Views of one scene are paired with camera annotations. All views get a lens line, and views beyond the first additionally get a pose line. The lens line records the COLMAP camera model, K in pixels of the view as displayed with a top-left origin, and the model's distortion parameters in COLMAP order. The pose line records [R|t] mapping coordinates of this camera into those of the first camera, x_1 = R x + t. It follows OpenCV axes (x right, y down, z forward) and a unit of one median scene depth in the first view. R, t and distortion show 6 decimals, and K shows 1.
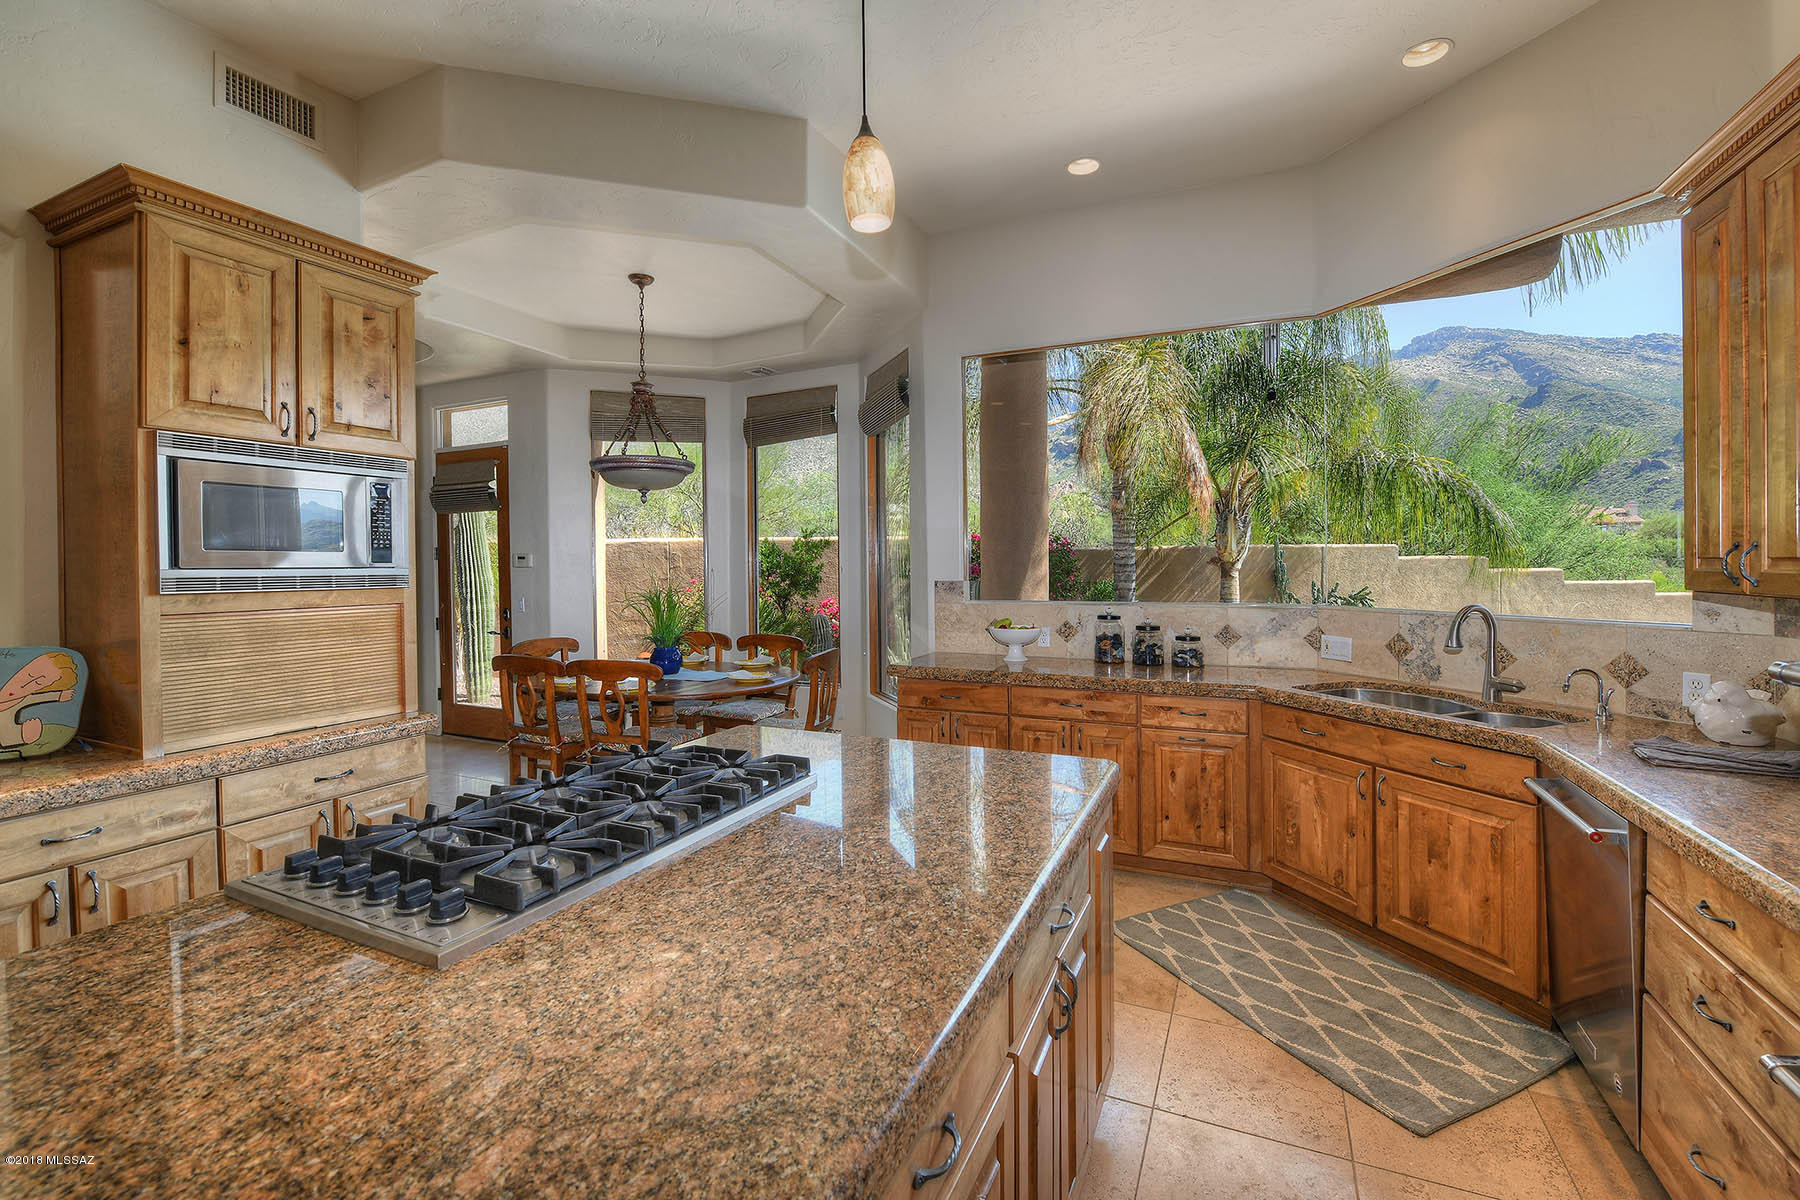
lens RADIAL K [[783.1, 0, 900.8], [0, 783.1, 569.0], [0, 0, 1]] dist [-0.015793, -0.000155]
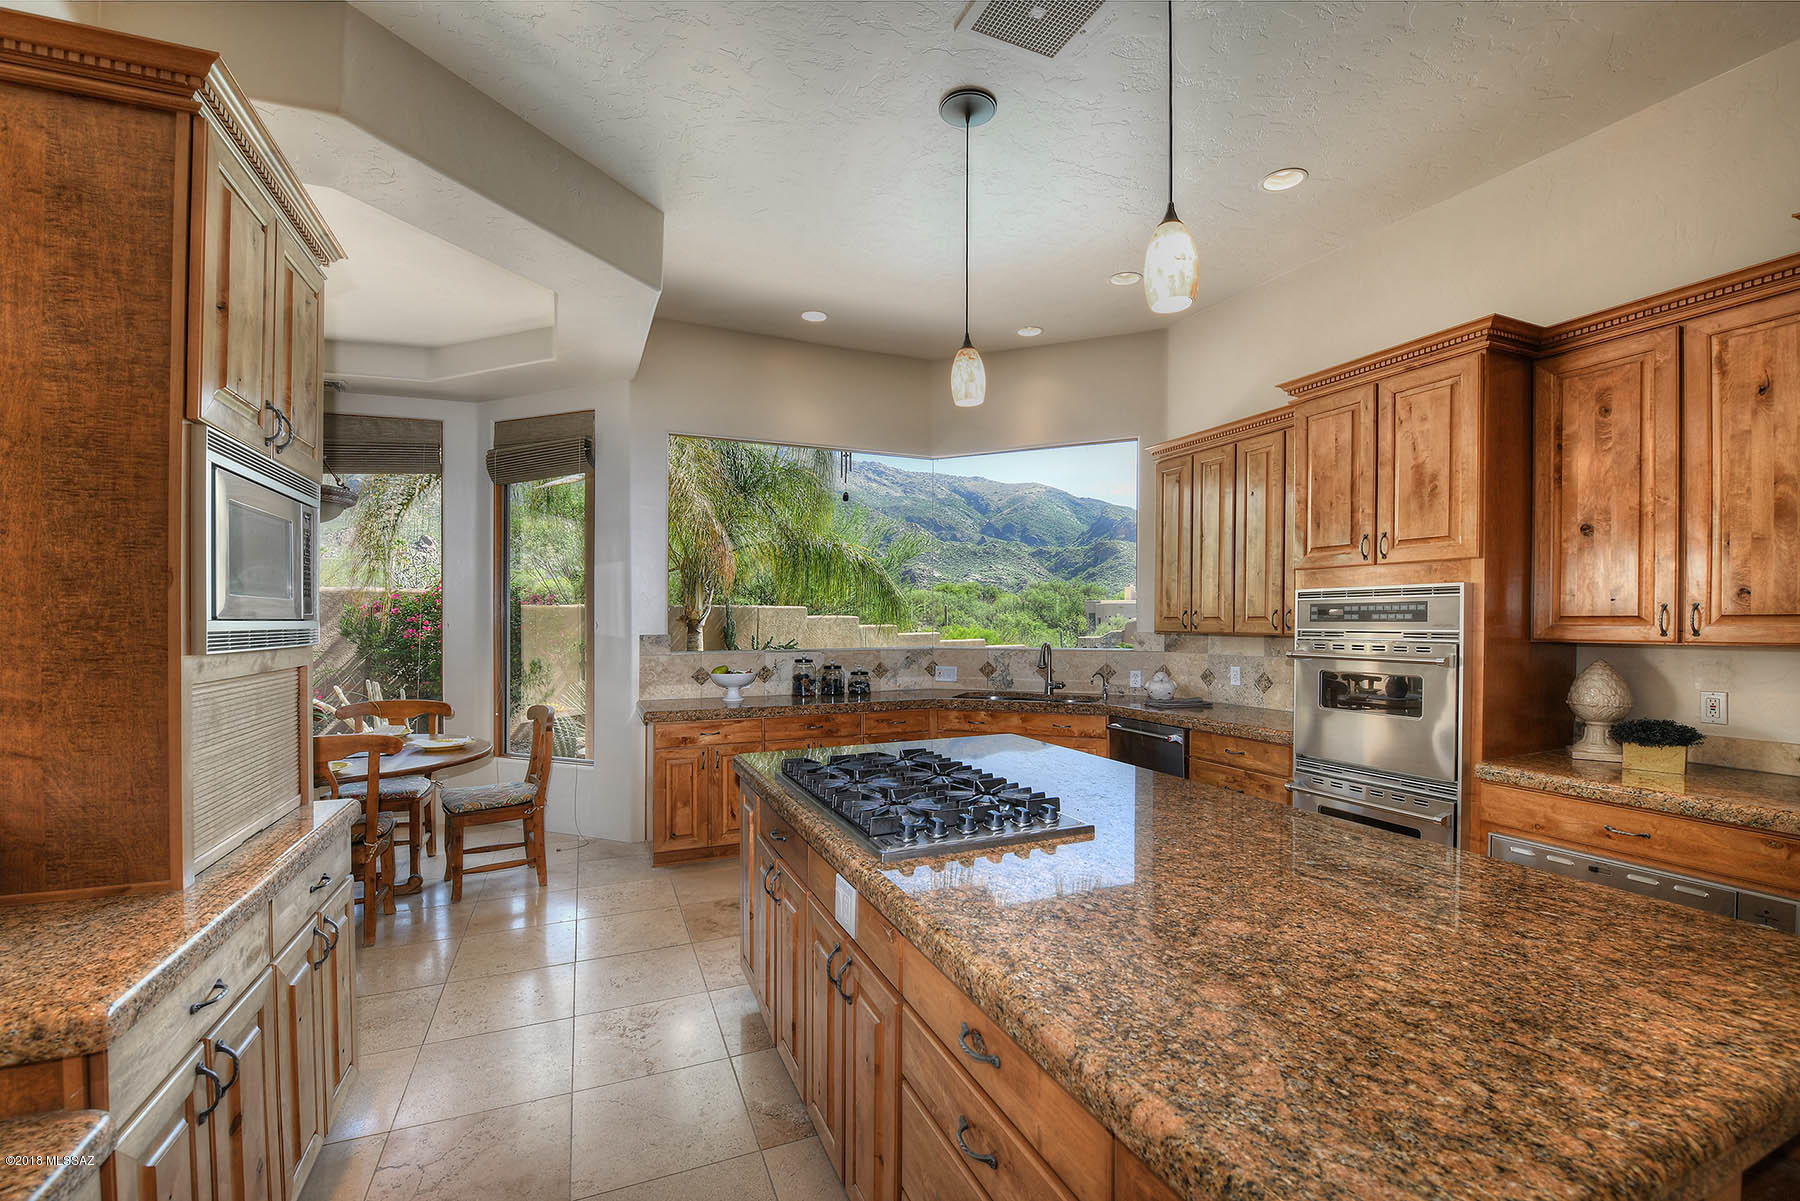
lens RADIAL K [[763.9, 0, 898.7], [0, 763.9, 626.8], [0, 0, 1]] dist [-0.000983, -0.000110]
pose [[0.676844, -0.003472, 0.736118, -0.537701], [0.003752, 0.999992, 0.001268, 0.004144], [-0.736117, 0.001903, 0.676852, 0.023963]]
